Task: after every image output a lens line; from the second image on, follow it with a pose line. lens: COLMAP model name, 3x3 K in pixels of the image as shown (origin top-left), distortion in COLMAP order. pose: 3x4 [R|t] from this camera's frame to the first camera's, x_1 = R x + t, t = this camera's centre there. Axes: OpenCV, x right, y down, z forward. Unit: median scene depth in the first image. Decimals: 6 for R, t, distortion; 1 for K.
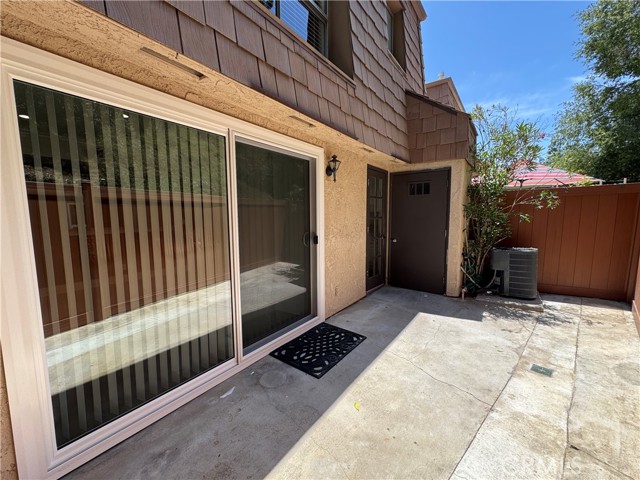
lens RADIAL K [[257.2, 0, 319.6], [0, 257.2, 239.6], [0, 0, 1]] dist [-0.003804, 0.000708]
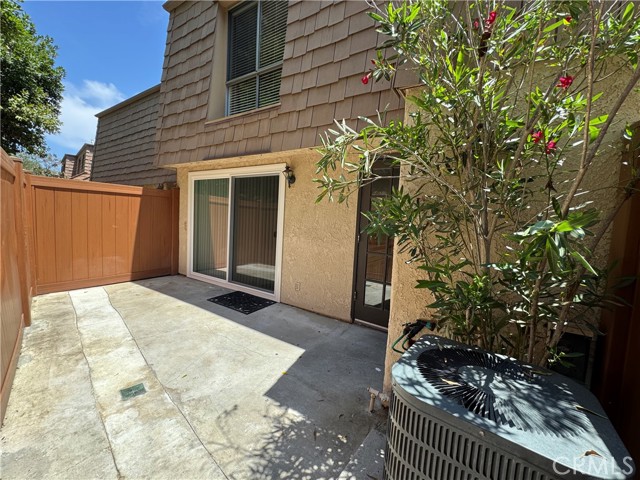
lens RADIAL K [[257.2, 0, 319.6], [0, 257.2, 239.6], [0, 0, 1]] dist [-0.003804, 0.000708]
pose [[0.063807, 0.082832, -0.994519, 1.661133], [-0.154154, 0.985407, 0.072182, -0.130198], [0.985984, 0.148703, 0.075645, 1.431236]]
